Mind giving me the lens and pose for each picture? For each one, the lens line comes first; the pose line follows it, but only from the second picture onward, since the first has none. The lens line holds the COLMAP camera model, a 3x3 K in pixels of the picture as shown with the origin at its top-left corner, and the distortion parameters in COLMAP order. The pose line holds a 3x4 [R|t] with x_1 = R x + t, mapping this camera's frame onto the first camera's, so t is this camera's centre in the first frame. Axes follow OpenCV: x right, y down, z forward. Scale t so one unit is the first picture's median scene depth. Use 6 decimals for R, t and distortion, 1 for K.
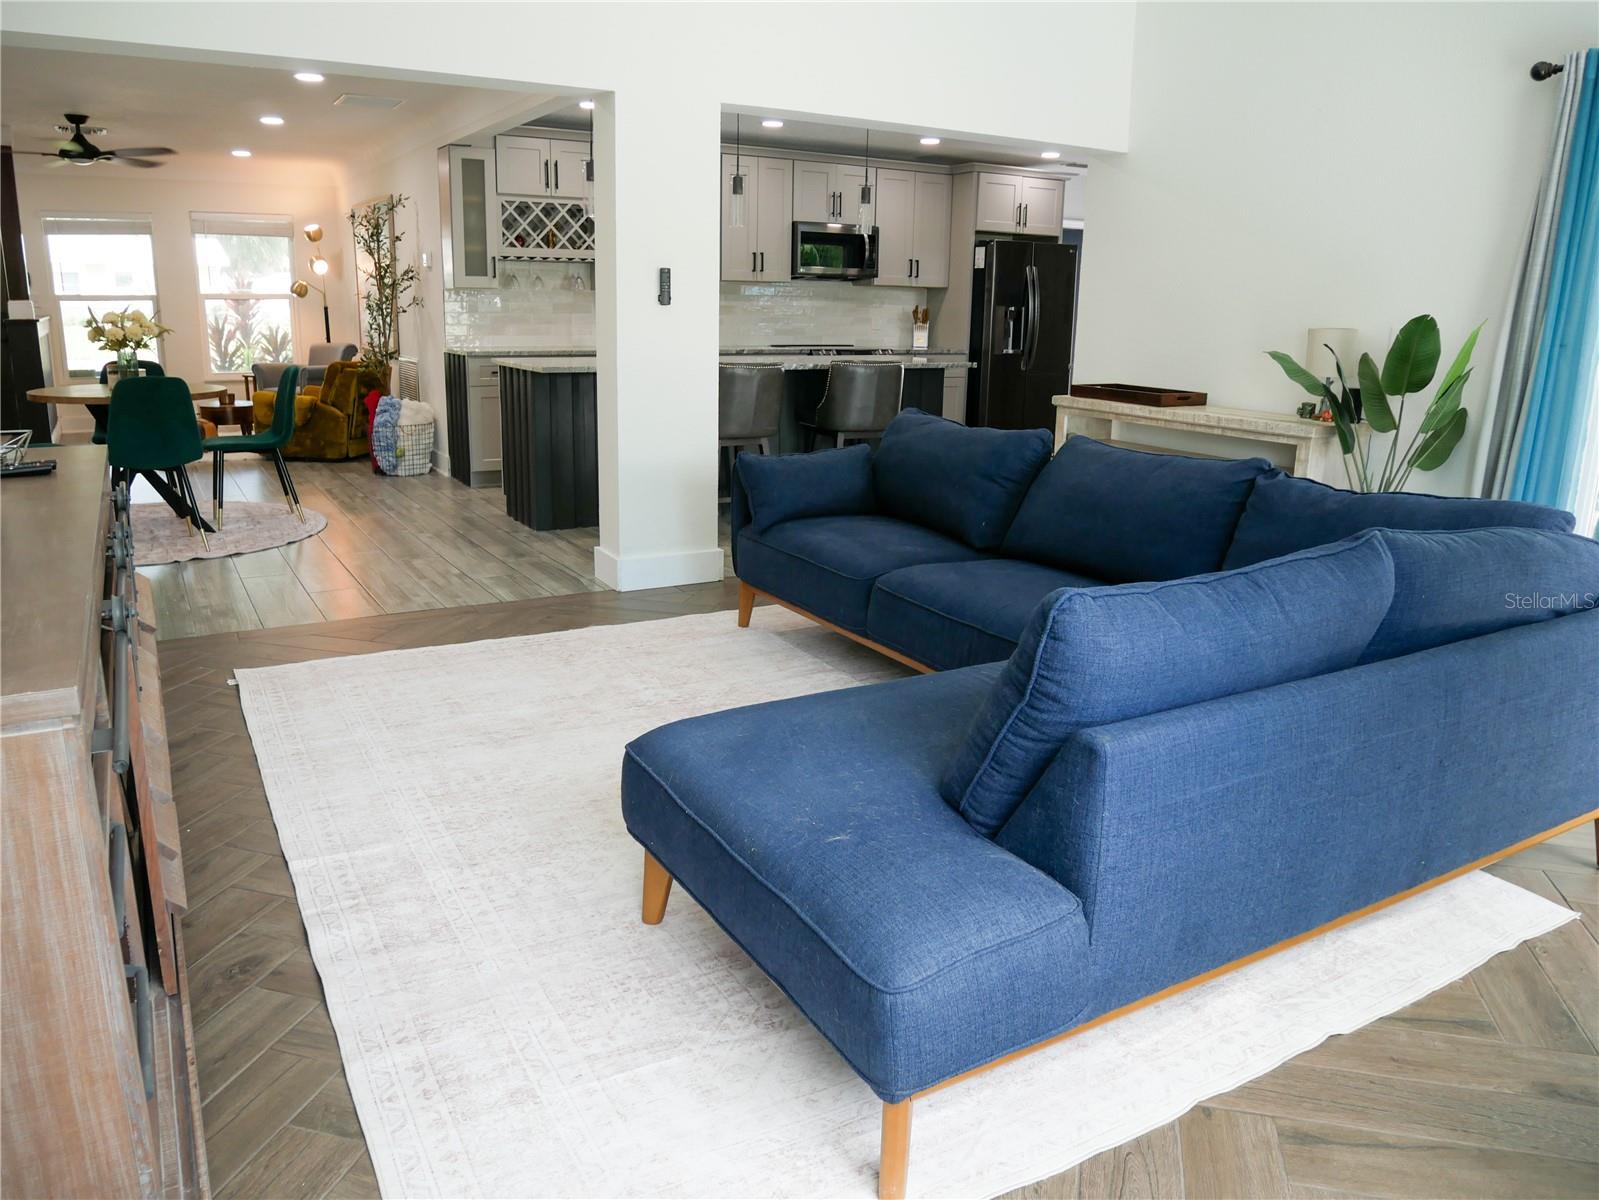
lens RADIAL K [[1149.3, 0, 793.8], [0, 1149.3, 593.1], [0, 0, 1]] dist [-0.075667, 0.030847]
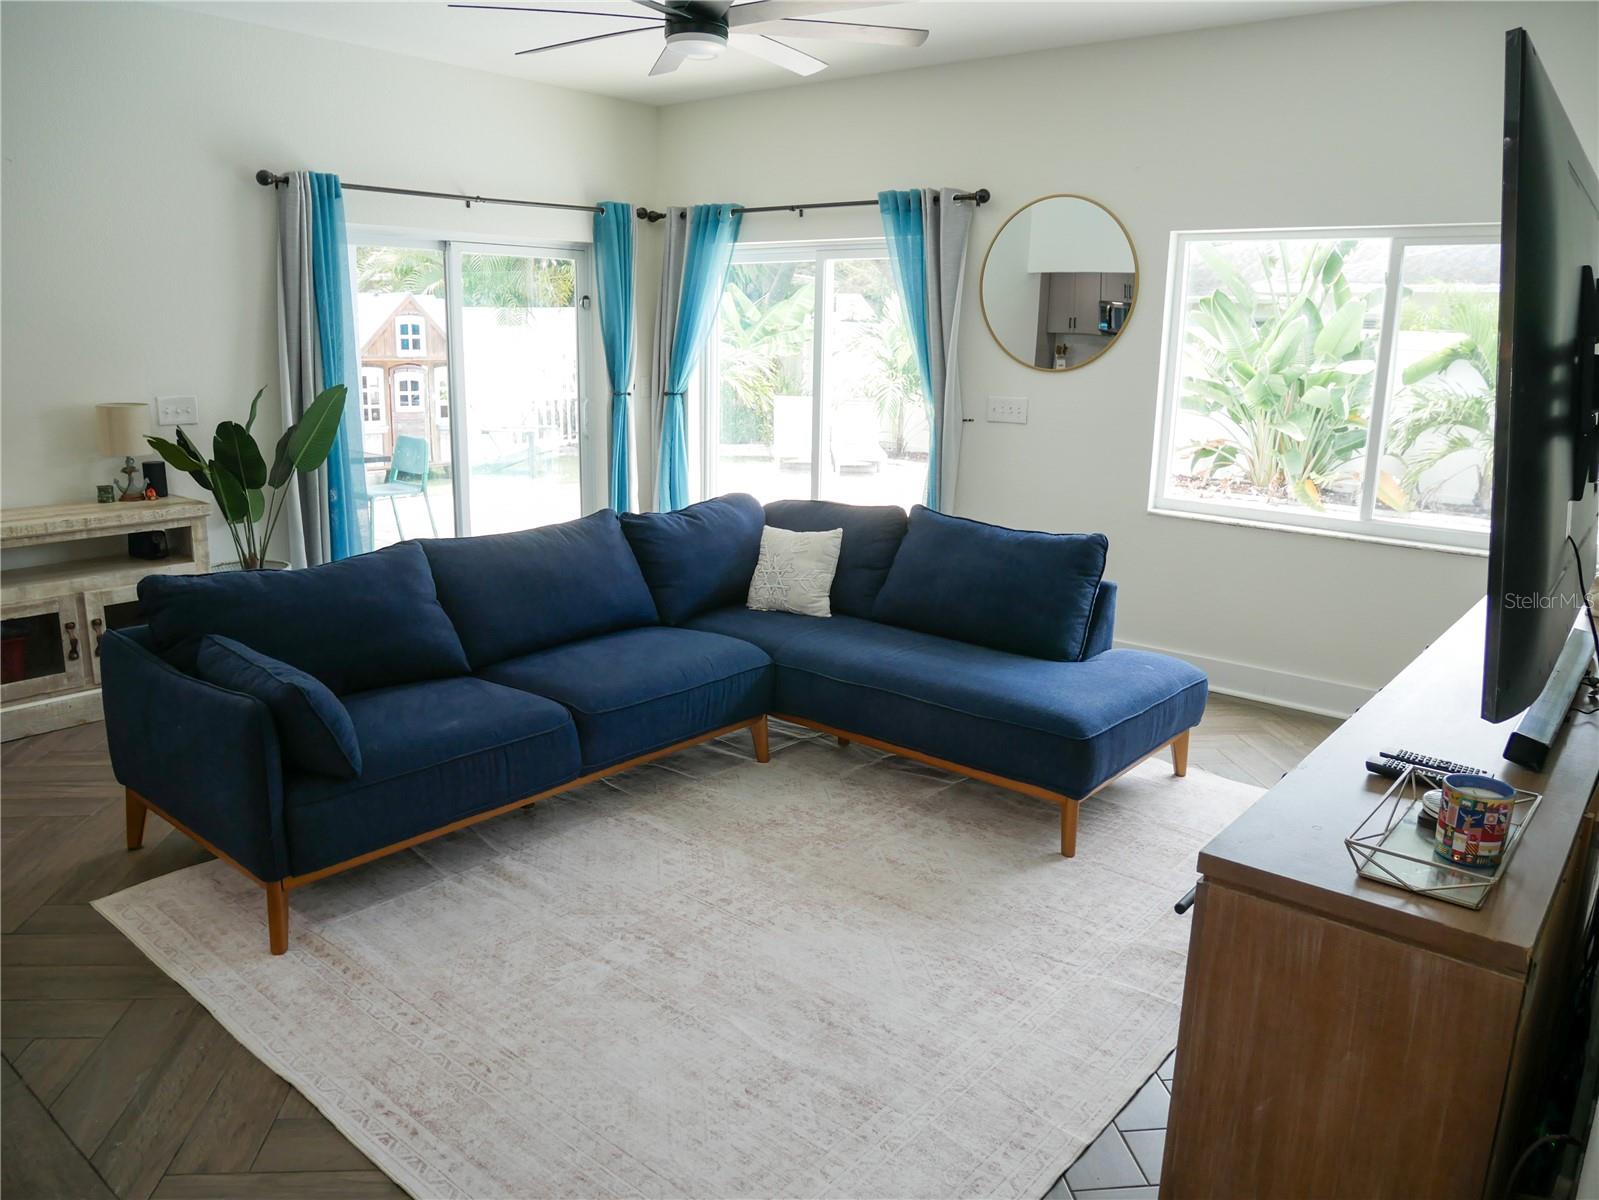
lens RADIAL K [[1149.3, 0, 793.8], [0, 1149.3, 593.1], [0, 0, 1]] dist [-0.075667, 0.030847]
pose [[-0.341510, -0.233958, 0.910294, -0.372635], [0.205125, 0.926622, 0.315111, -0.164890], [-0.917221, 0.294337, -0.268460, 0.480042]]
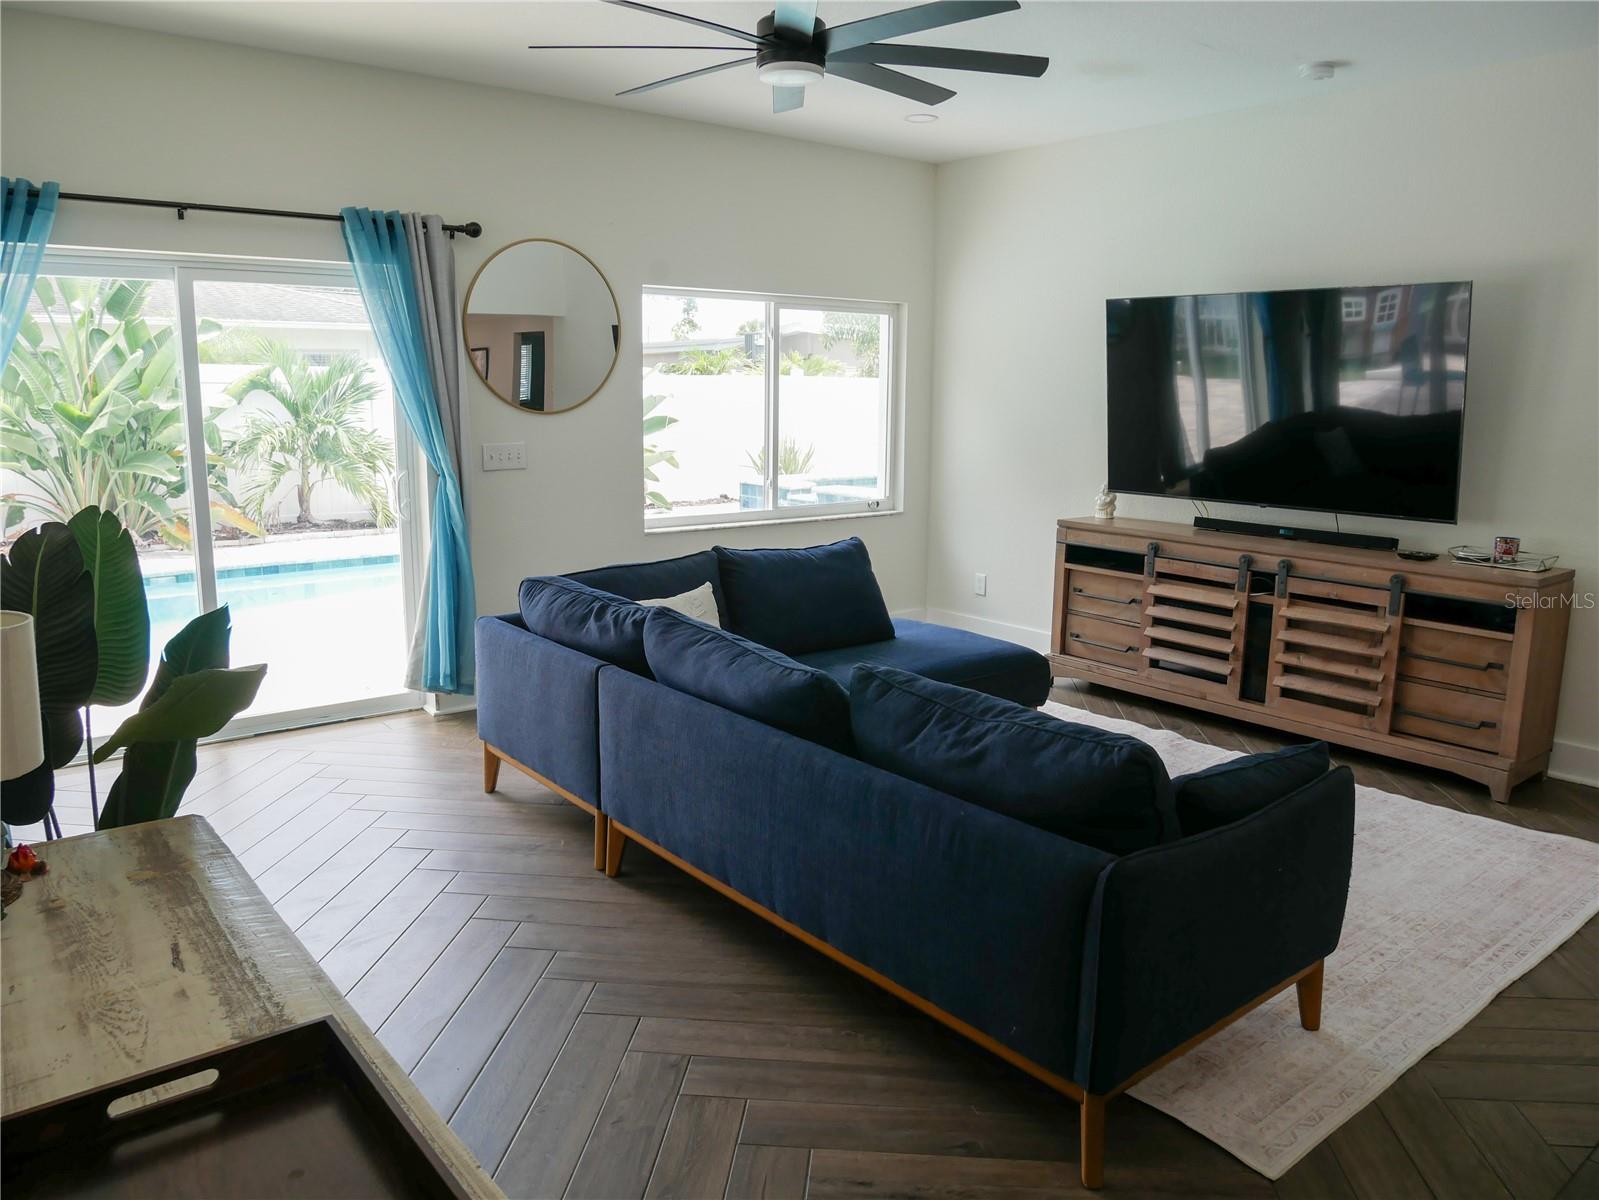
lens RADIAL K [[1149.3, 0, 793.8], [0, 1149.3, 593.1], [0, 0, 1]] dist [-0.075667, 0.030847]
pose [[-0.989187, -0.001897, -0.146646, 0.179726], [-0.062391, 0.910366, 0.409073, -0.232421], [0.132725, 0.413799, -0.900641, 0.796231]]
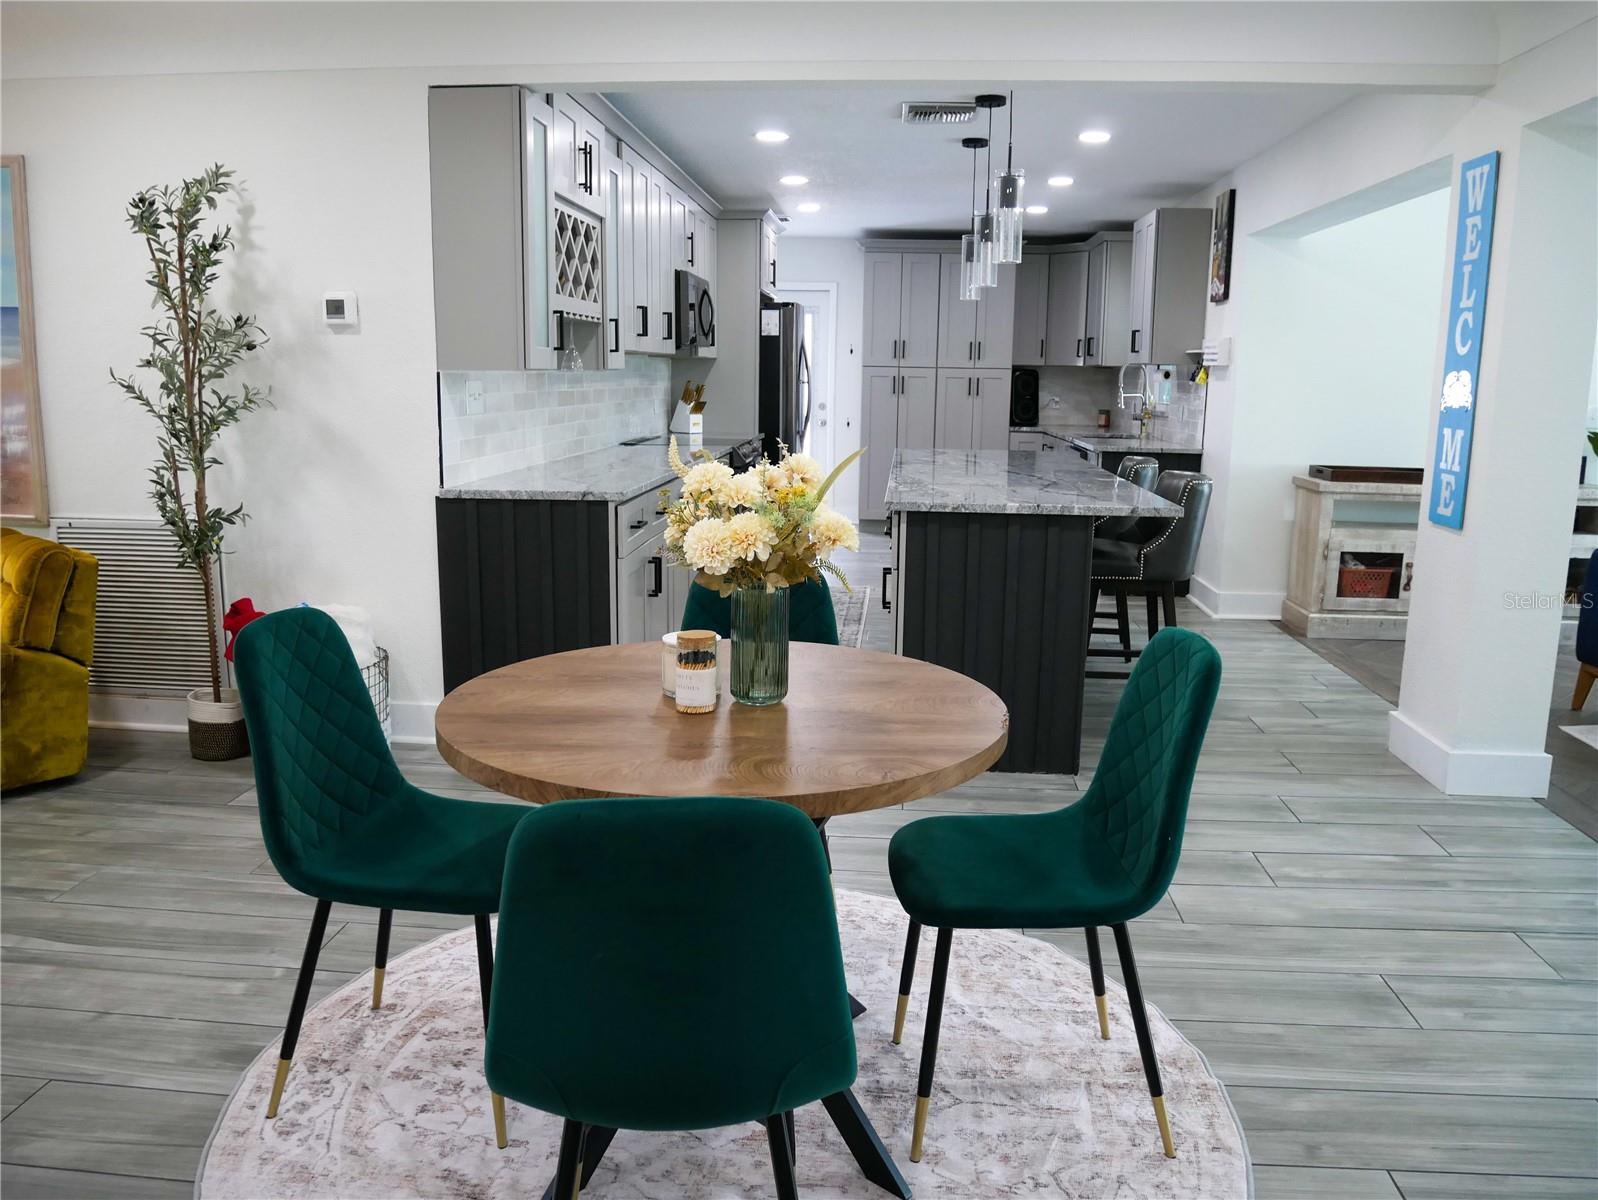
lens RADIAL K [[1176.1, 0, 804.8], [0, 1176.1, 593.8], [0, 0, 1]] dist [-0.076203, 0.037927]
pose [[0.575792, -0.163575, 0.801066, -0.624998], [0.199903, 0.978211, 0.056060, -0.167043], [-0.792782, 0.127857, 0.595944, 0.576821]]
